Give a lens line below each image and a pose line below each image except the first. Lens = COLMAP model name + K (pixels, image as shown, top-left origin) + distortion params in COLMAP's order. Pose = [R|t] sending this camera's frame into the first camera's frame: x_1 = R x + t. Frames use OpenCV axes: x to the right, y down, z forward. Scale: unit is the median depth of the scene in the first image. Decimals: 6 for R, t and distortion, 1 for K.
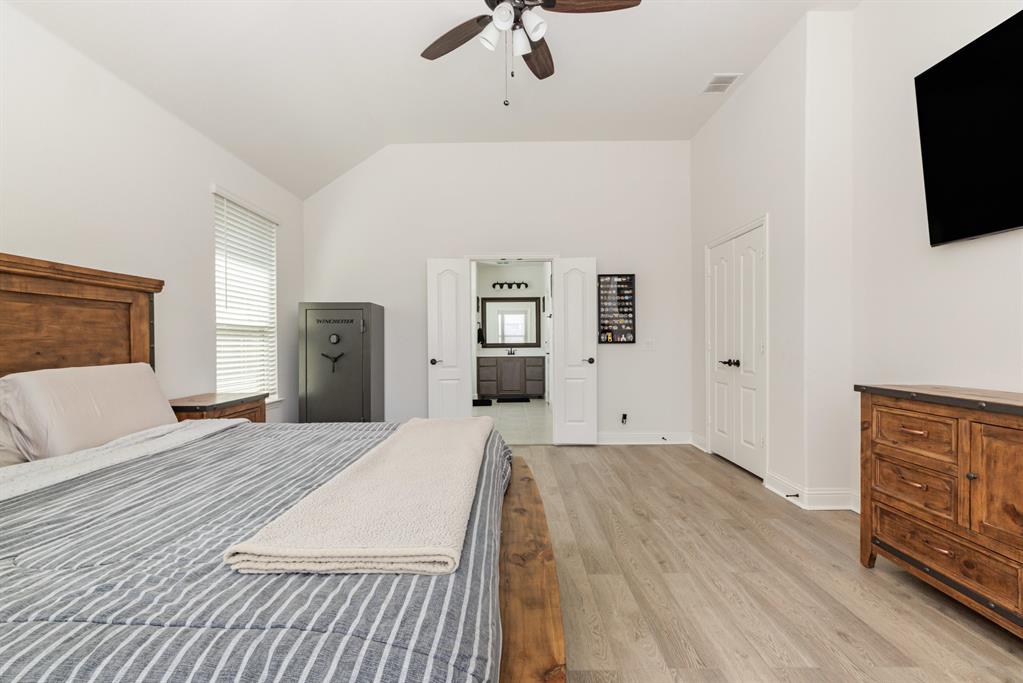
lens RADIAL K [[445.9, 0, 511.3], [0, 445.9, 343.3], [0, 0, 1]] dist [0.000676, 0.000144]
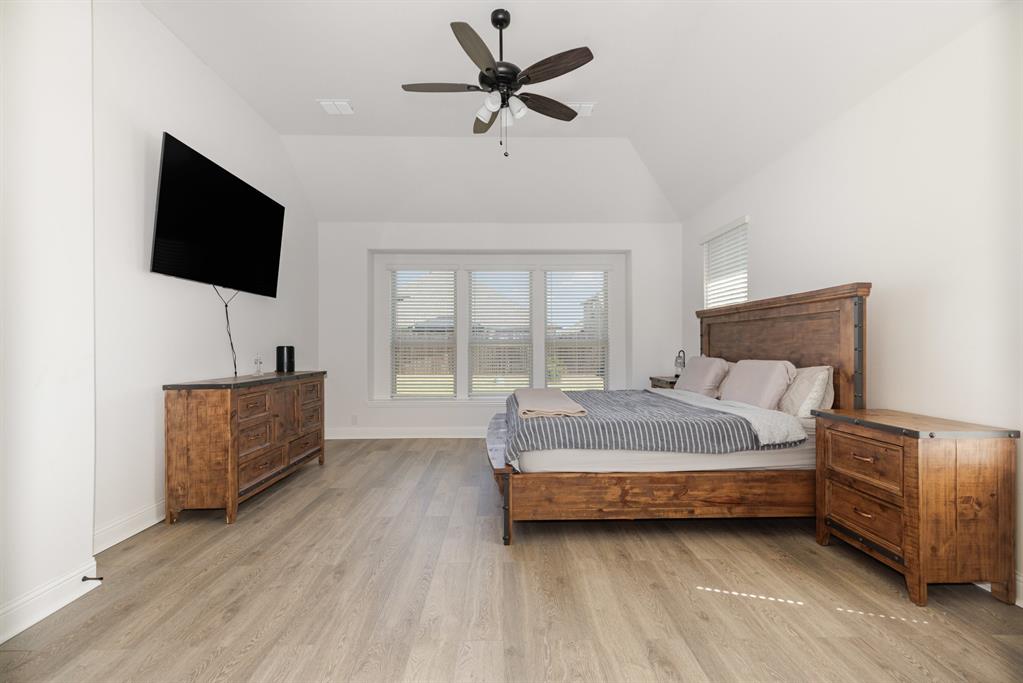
lens RADIAL K [[445.9, 0, 511.6], [0, 445.9, 343.6], [0, 0, 1]] dist [0.000676, 0.000144]
pose [[-0.999505, 0.009685, -0.029940, 0.012973], [0.009692, 0.999953, -0.000089, -0.015259], [0.029937, -0.000379, -0.999552, 2.336179]]
